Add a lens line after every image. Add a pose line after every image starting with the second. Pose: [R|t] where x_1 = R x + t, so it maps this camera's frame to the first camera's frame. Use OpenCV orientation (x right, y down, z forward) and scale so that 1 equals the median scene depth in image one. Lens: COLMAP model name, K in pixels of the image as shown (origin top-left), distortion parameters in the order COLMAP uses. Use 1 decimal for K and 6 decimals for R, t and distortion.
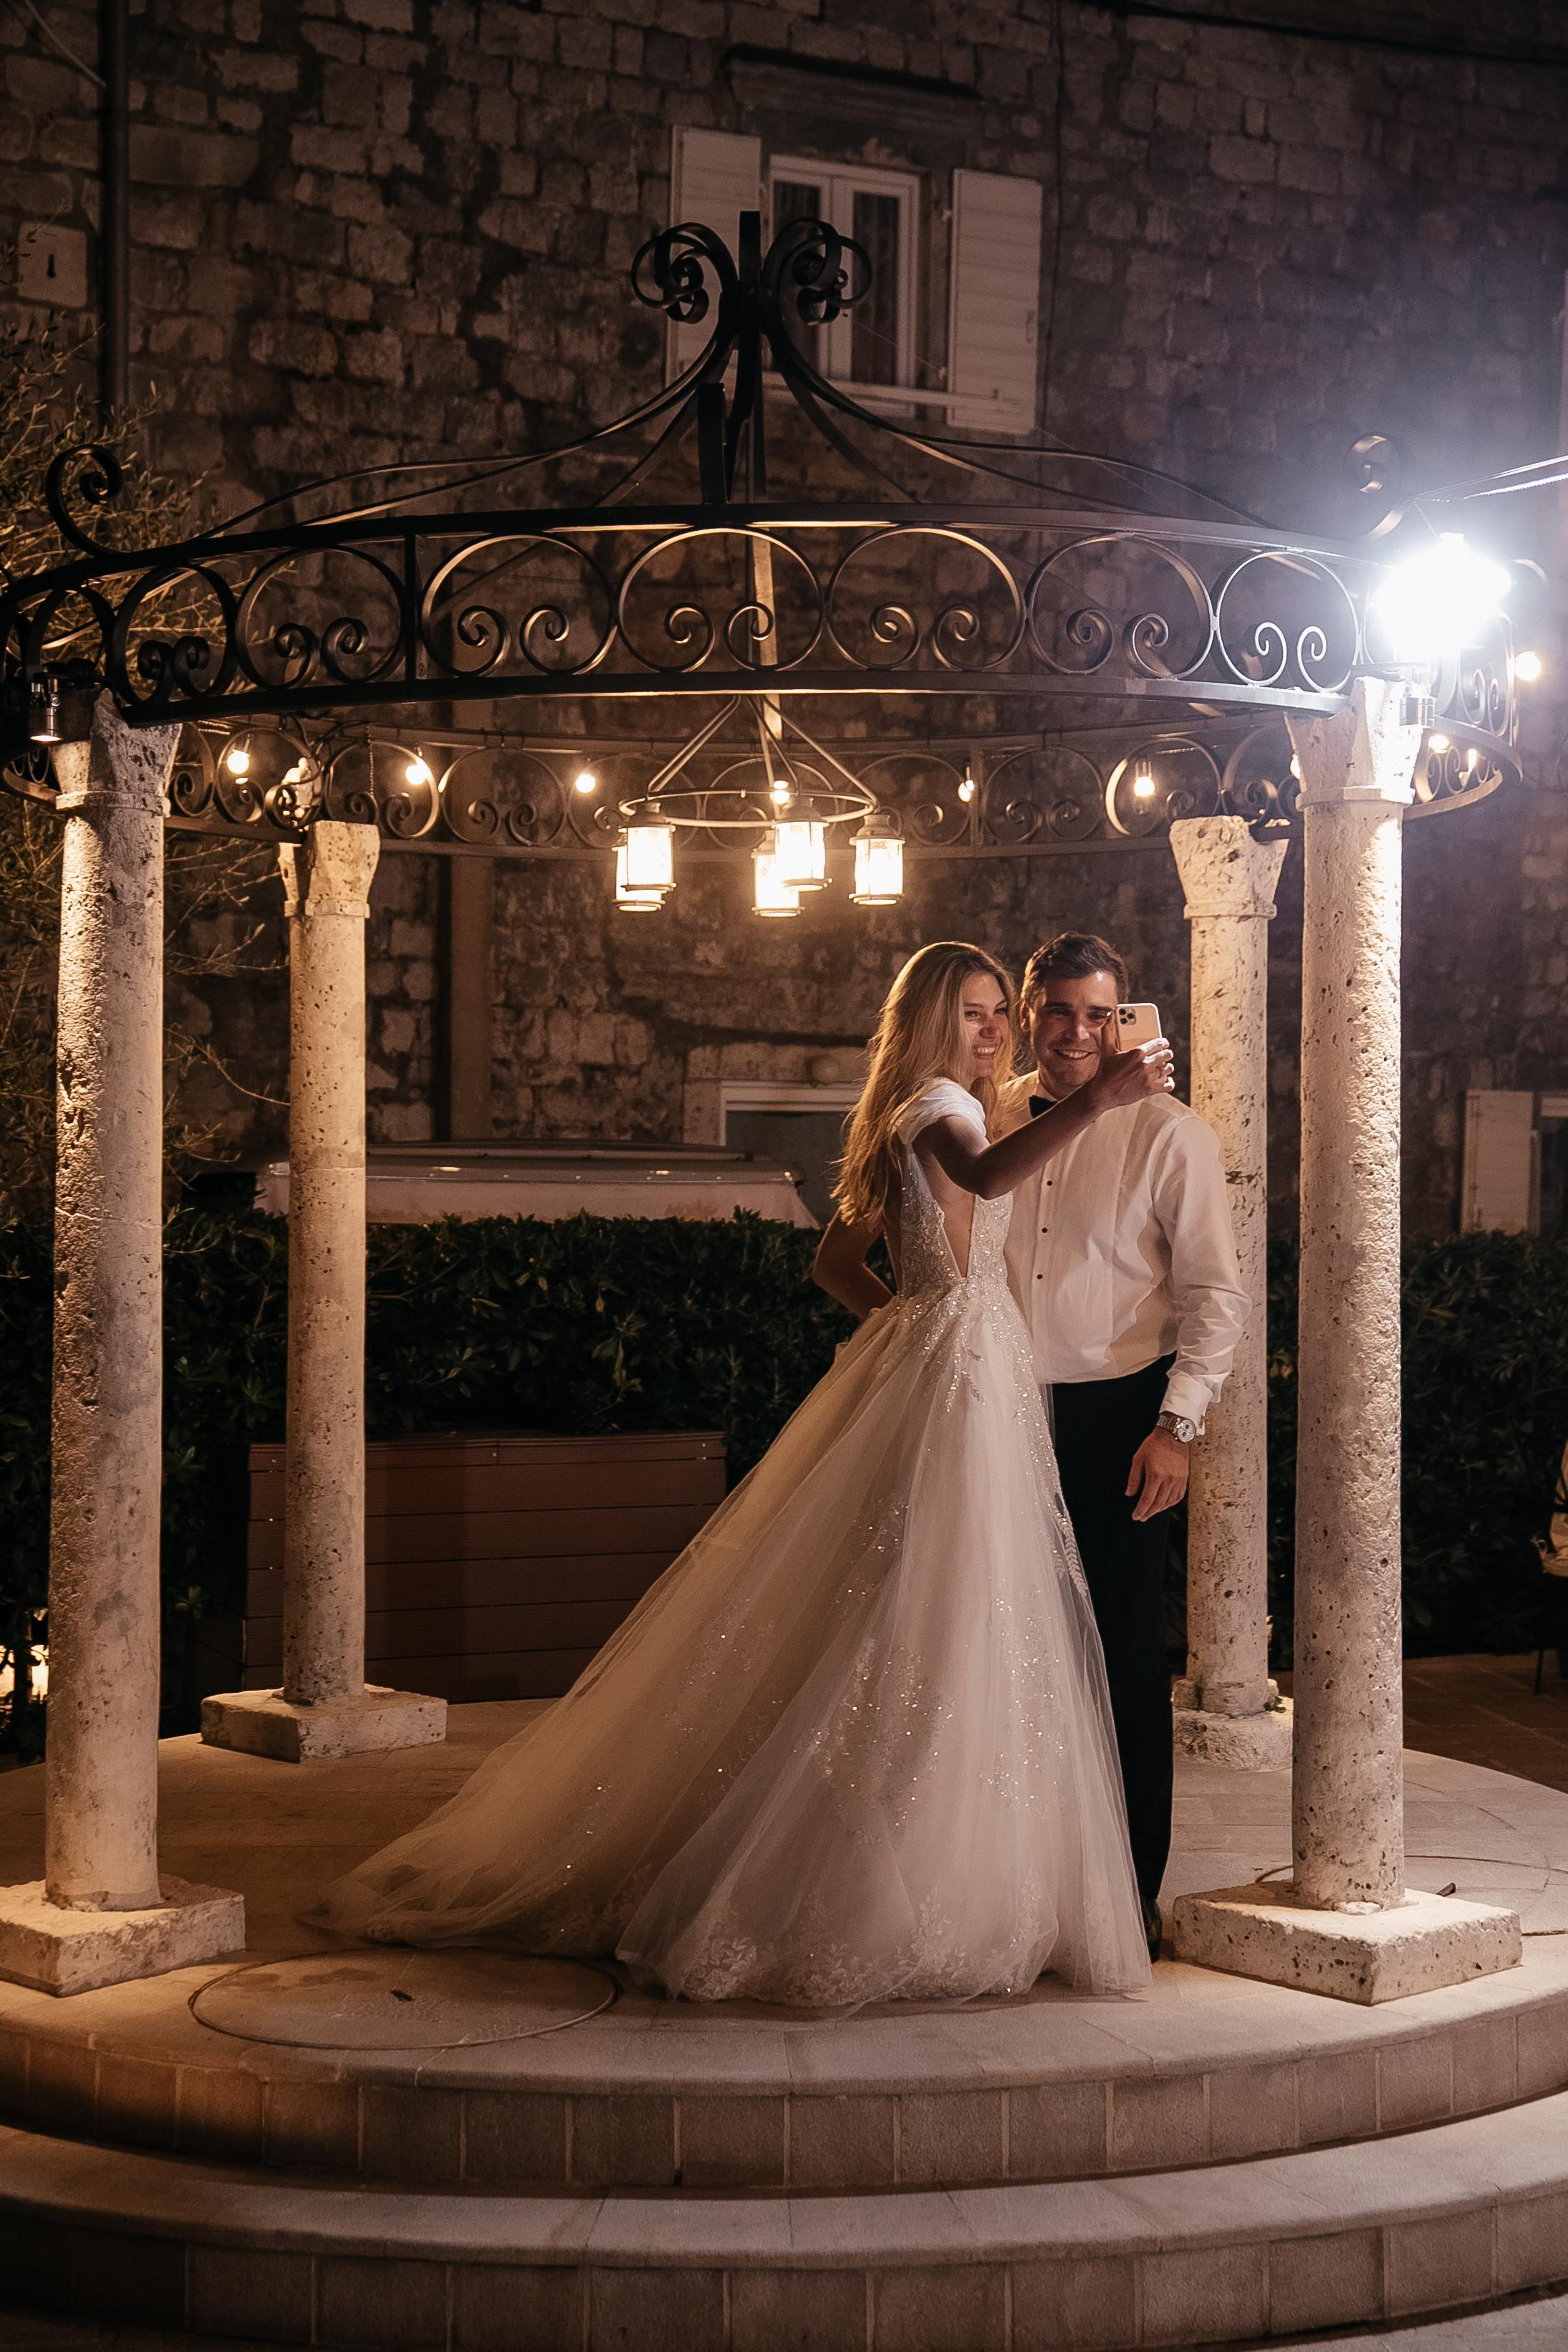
lens RADIAL K [[3913.2, 0, 762.8], [0, 3913.2, 1169.8], [0, 0, 1]] dist [0.171485, 0.000000]
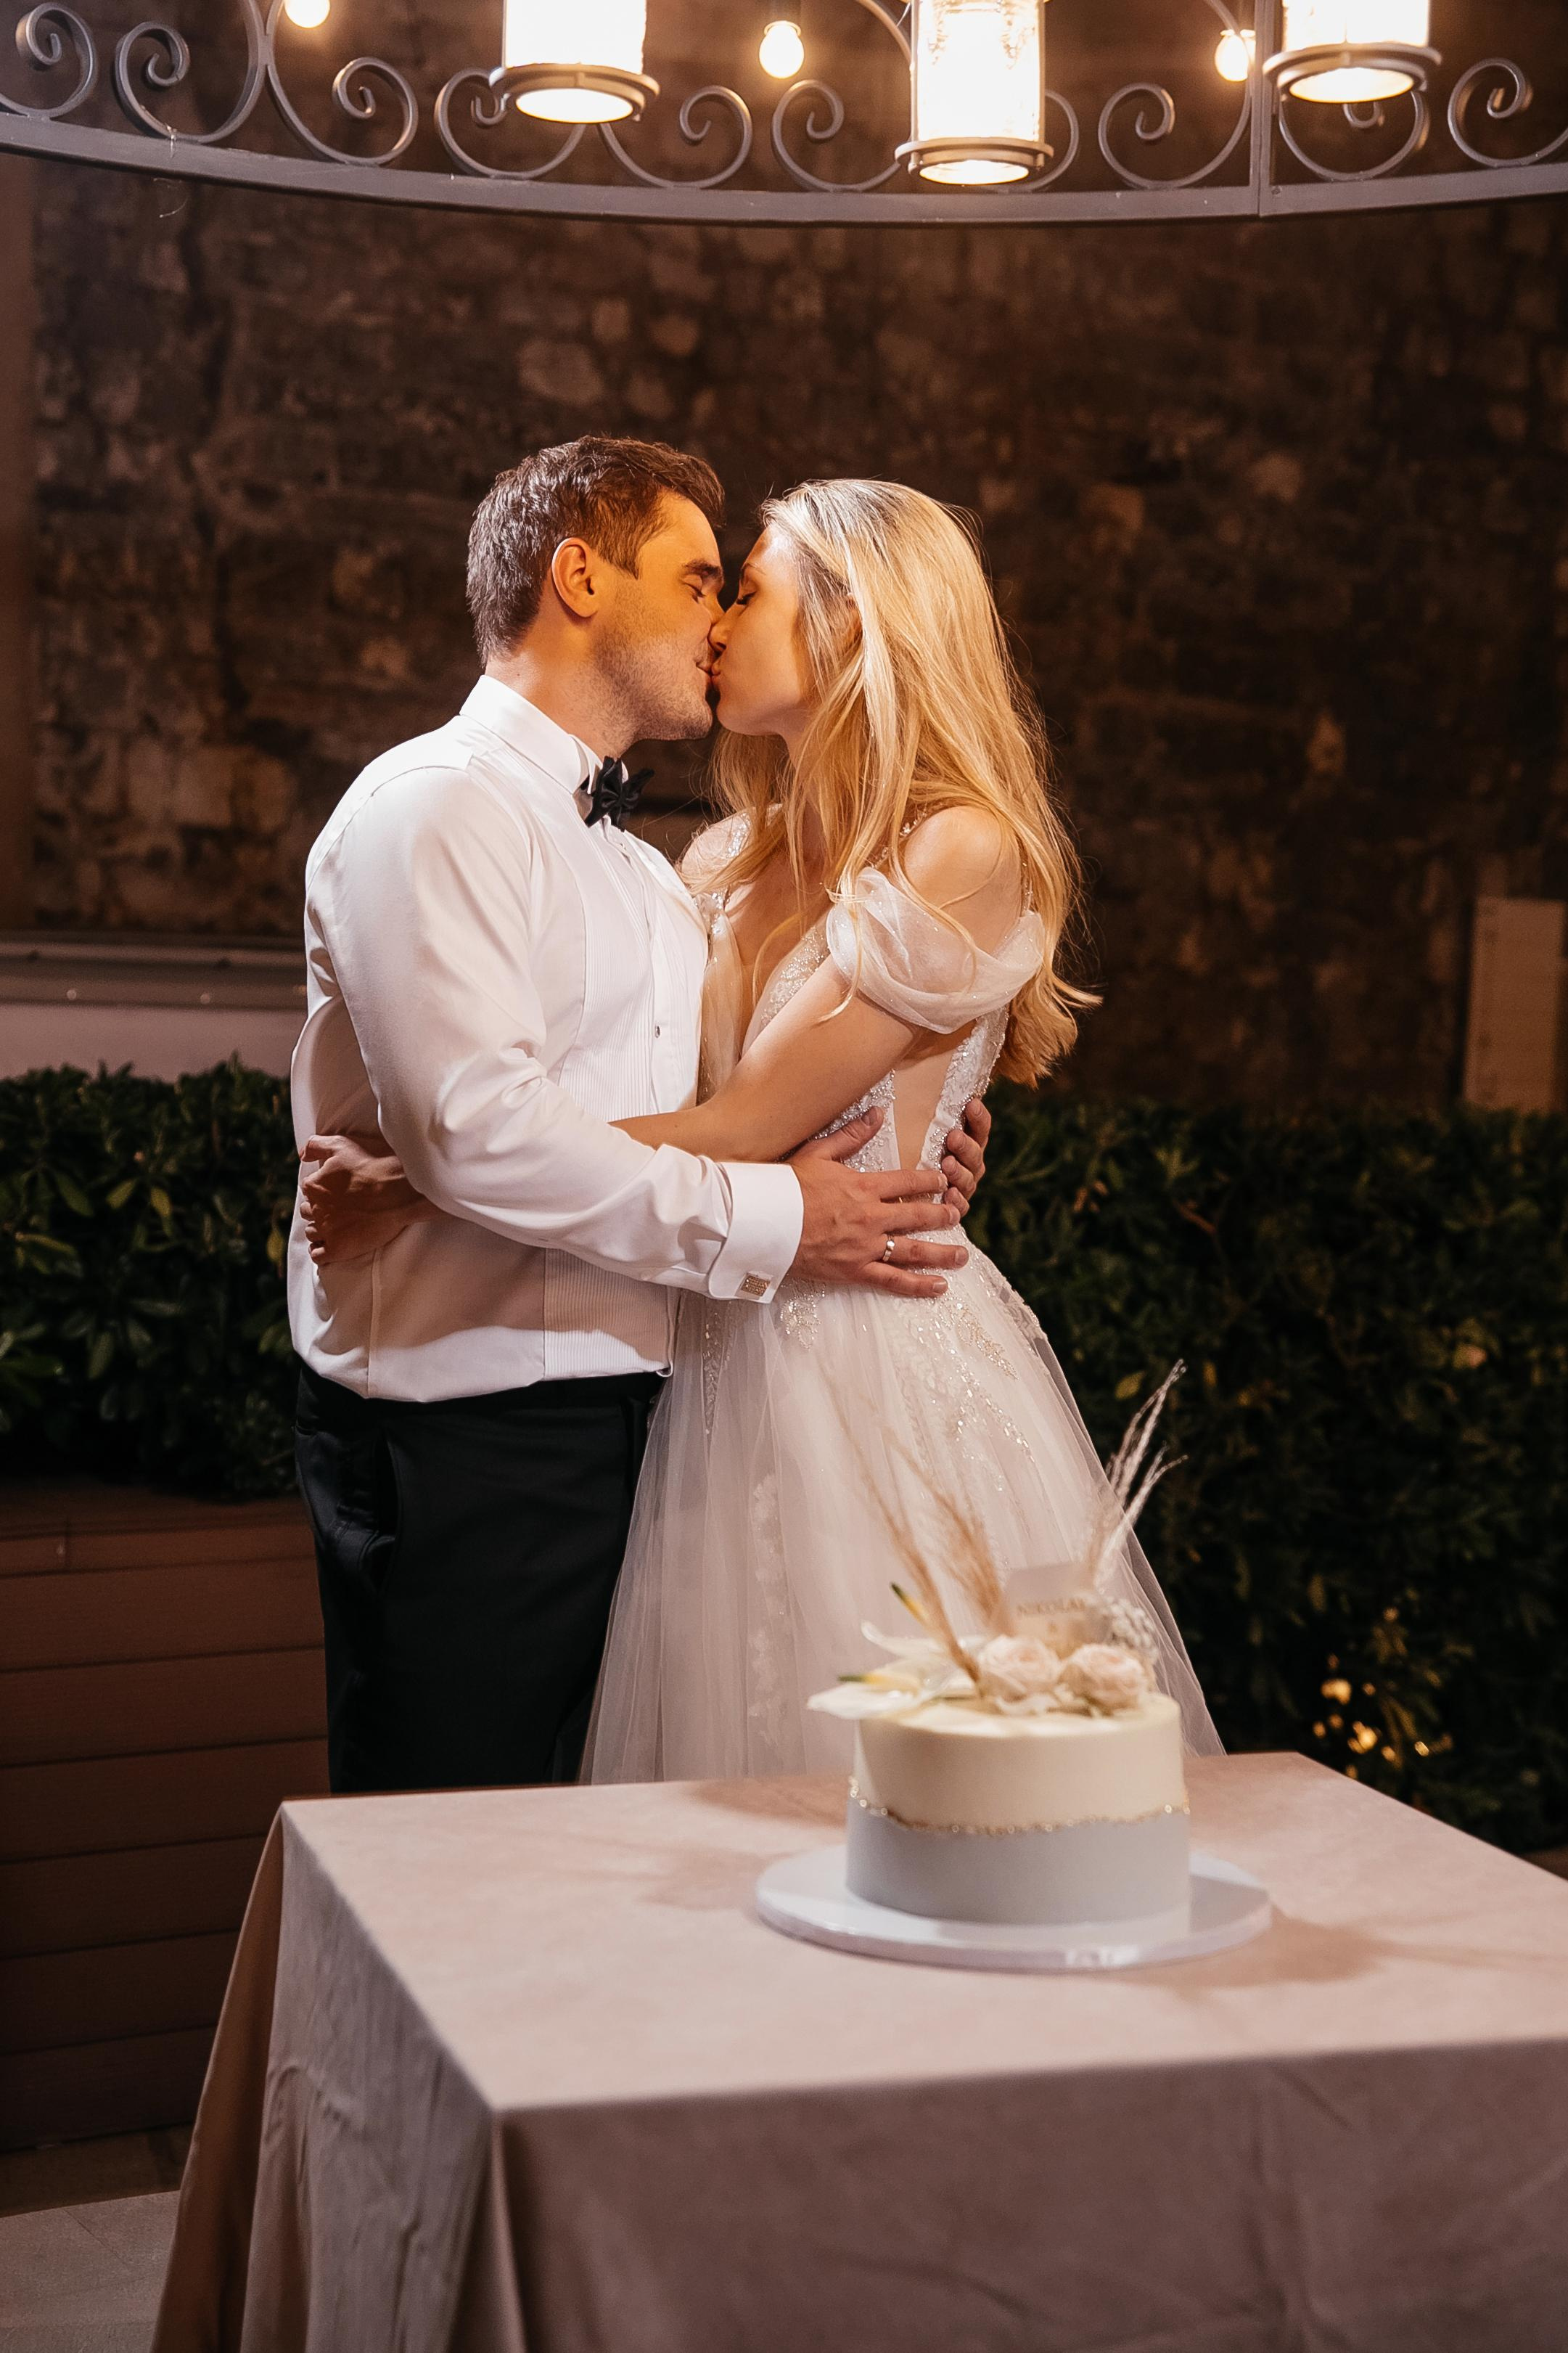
lens RADIAL K [[3914.7, 0, 770.5], [0, 3914.7, 1189.6], [0, 0, 1]] dist [0.171485, 0.000000]
pose [[0.992343, 0.007342, 0.123292, -0.029478], [-0.012439, 0.999097, 0.040616, 0.004305], [-0.122883, -0.041838, 0.991539, 0.356910]]
